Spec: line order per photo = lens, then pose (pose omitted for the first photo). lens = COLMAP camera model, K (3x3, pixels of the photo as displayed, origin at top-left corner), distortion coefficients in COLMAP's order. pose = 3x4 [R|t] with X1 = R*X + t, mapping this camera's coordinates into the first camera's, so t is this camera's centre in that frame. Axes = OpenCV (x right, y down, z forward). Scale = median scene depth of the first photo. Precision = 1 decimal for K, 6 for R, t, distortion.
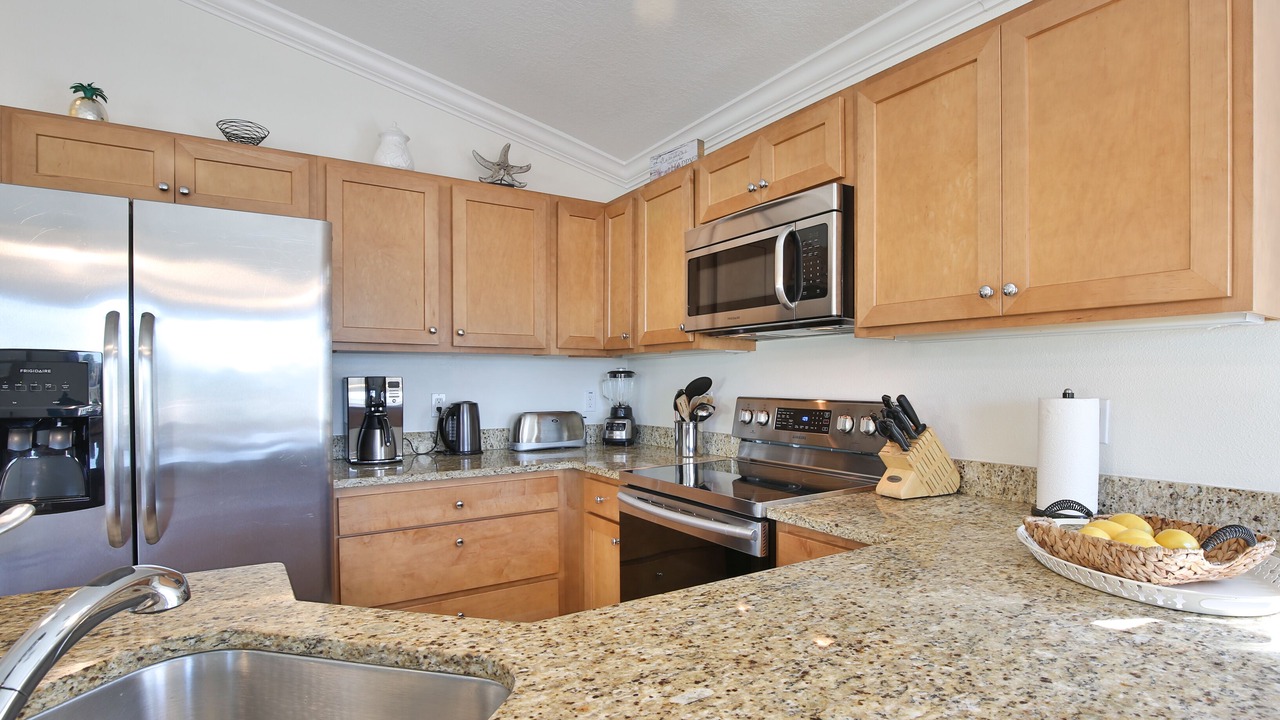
lens RADIAL K [[642.1, 0, 647.3], [0, 642.1, 392.3], [0, 0, 1]] dist [-0.031498, 0.000946]
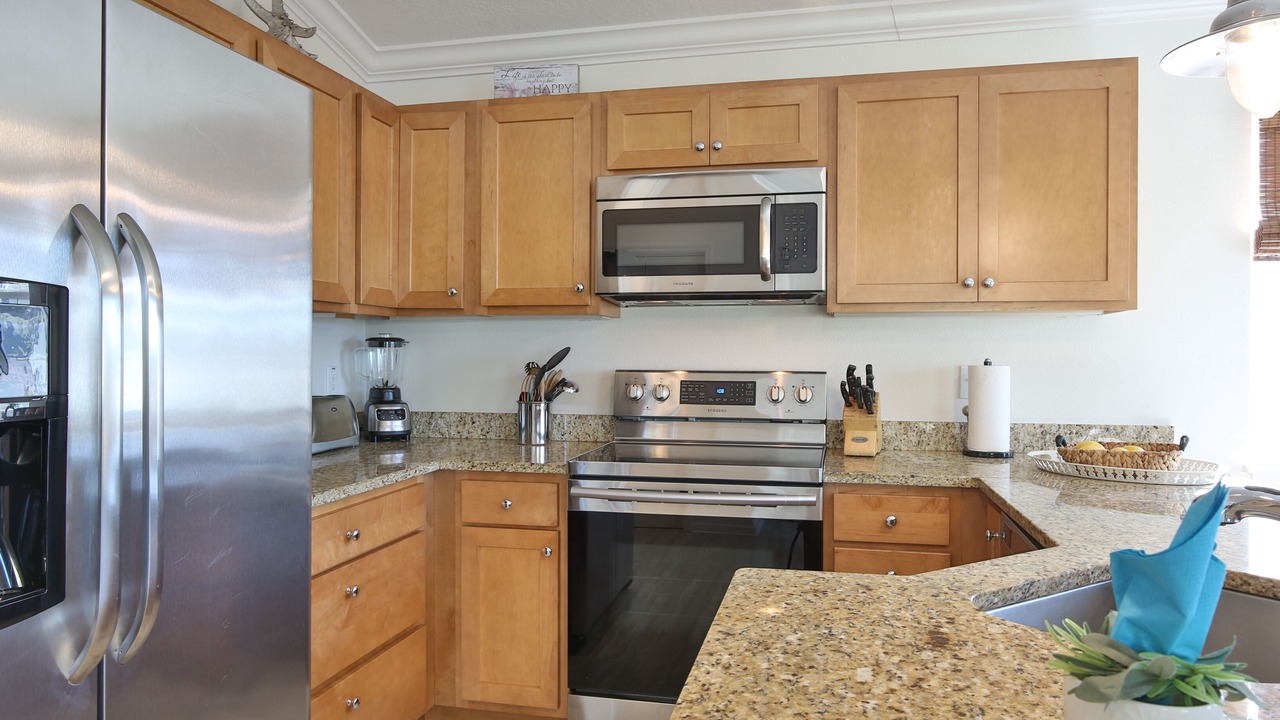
lens RADIAL K [[864.6, 0, 656.3], [0, 864.6, 360.5], [0, 0, 1]] dist [-0.004032, -0.000686]
pose [[0.707304, -0.002804, 0.706904, -0.656185], [0.009871, 0.999934, -0.005910, 0.001415], [-0.706841, 0.011158, 0.707285, 0.125576]]
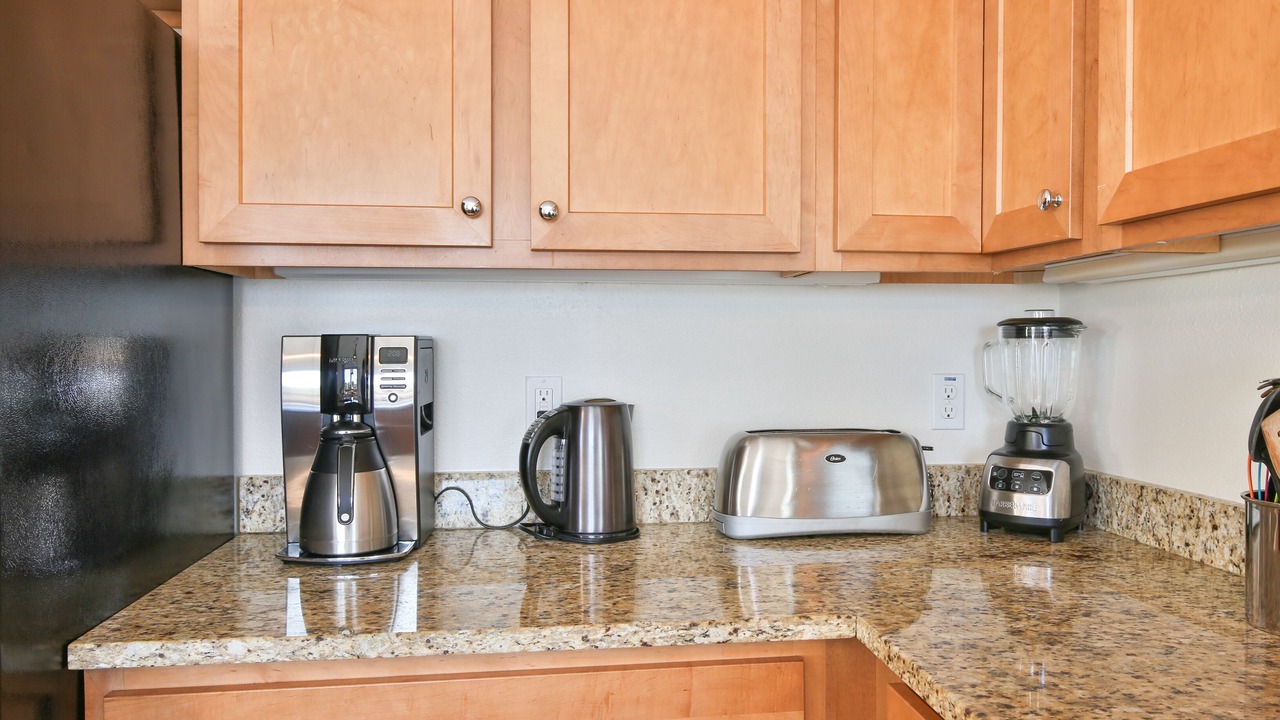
lens RADIAL K [[946.3, 0, 639.2], [0, 946.3, 354.4], [0, 0, 1]] dist [-0.005328, 0.000099]
pose [[0.899567, 0.007256, -0.436722, -0.015425], [-0.010411, 0.999934, -0.004832, -0.011541], [0.436659, 0.008894, 0.899583, 0.569980]]
